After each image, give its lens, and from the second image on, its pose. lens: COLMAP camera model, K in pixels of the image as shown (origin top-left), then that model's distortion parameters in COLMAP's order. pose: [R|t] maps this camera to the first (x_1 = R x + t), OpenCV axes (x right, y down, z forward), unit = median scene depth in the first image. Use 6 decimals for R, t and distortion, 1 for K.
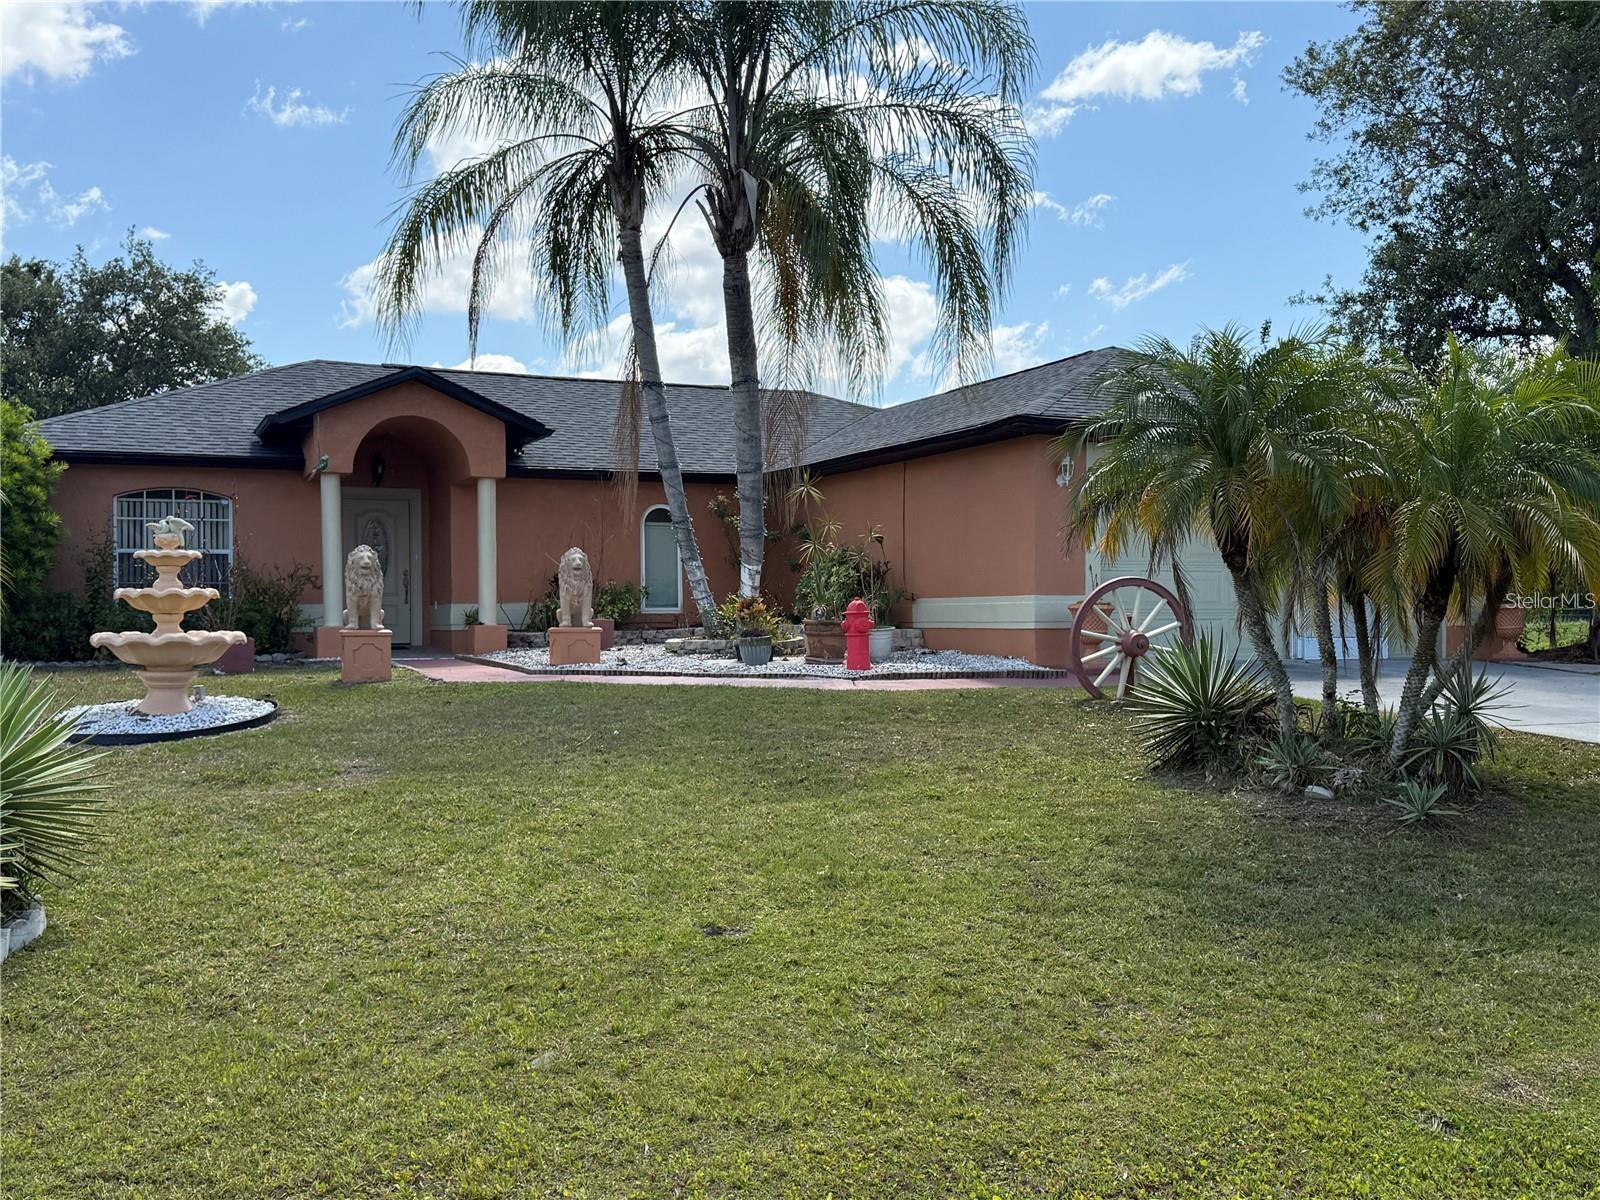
lens RADIAL K [[1631.6, 0, 800.0], [0, 1631.6, 600.0], [0, 0, 1]] dist [0.002436, 0.001286]
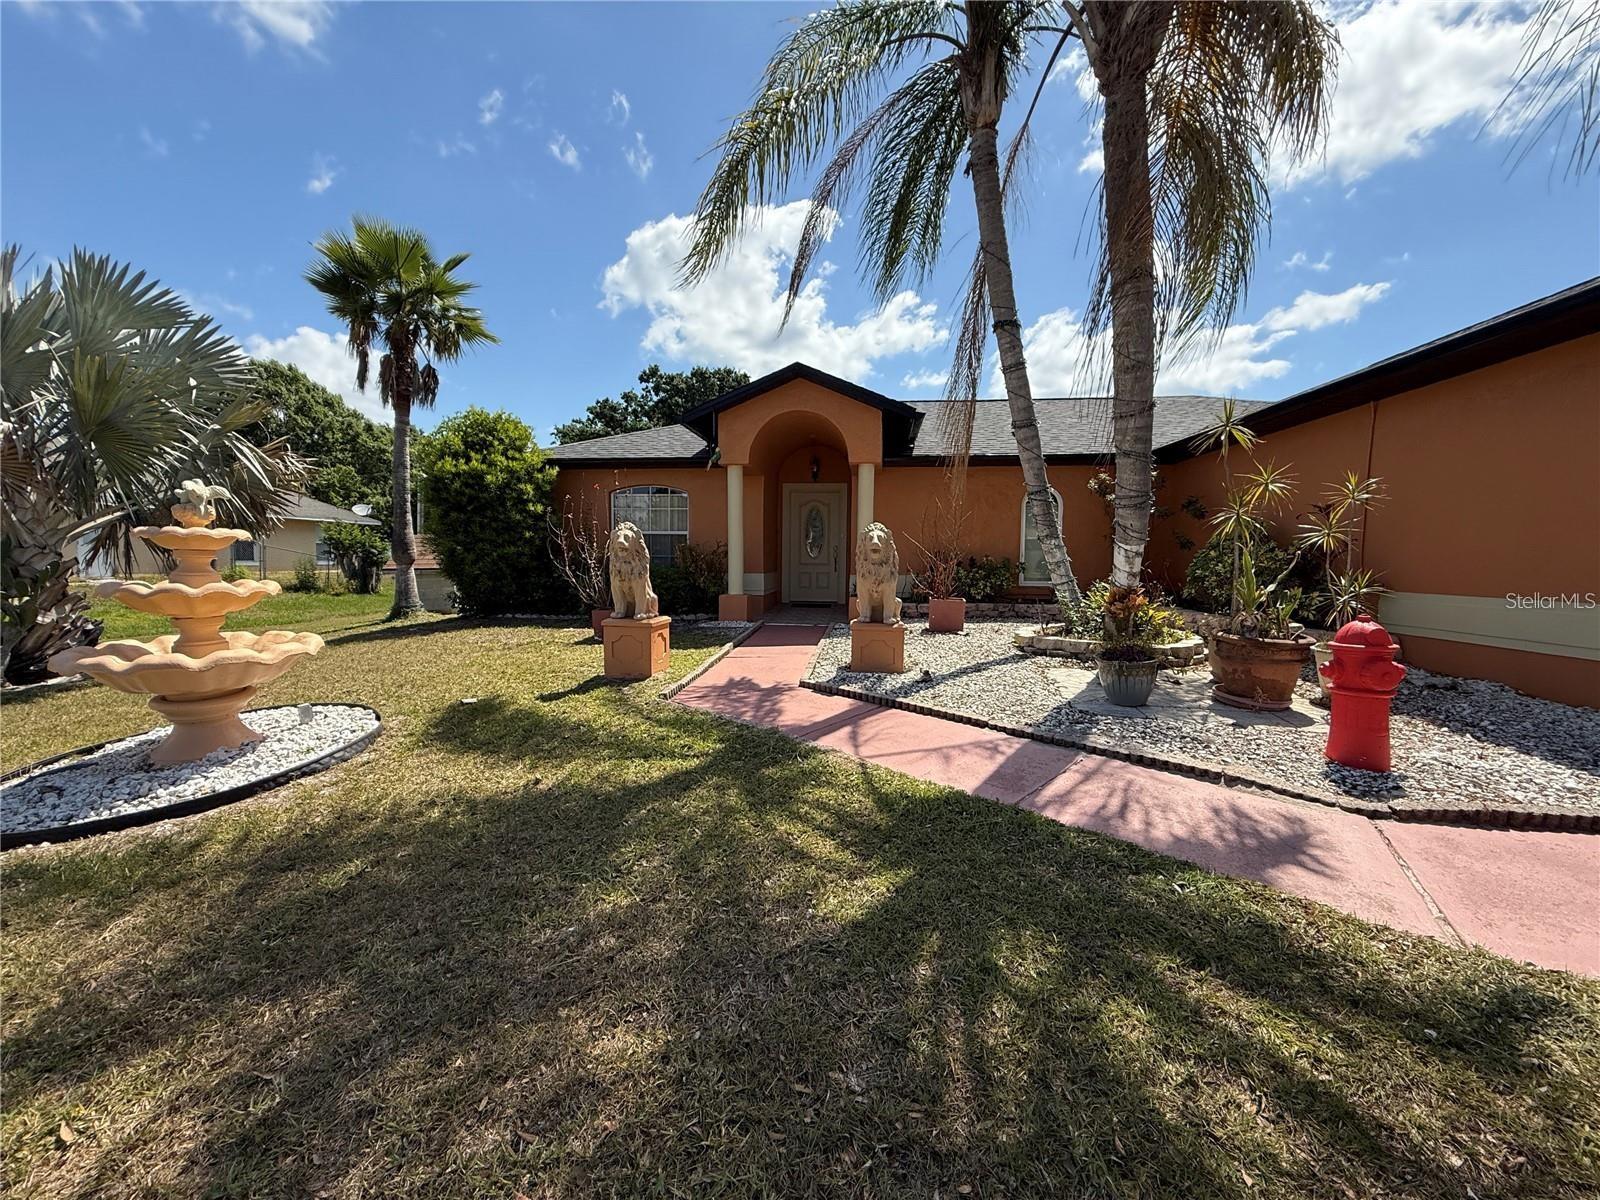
lens RADIAL K [[634.7, 0, 796.9], [0, 634.7, 604.3], [0, 0, 1]] dist [0.002410, -0.000011]
pose [[0.867762, 0.046836, -0.494769, -0.016311], [-0.006807, 0.996576, 0.082398, -0.016628], [0.496934, -0.068134, 0.865110, 0.654737]]
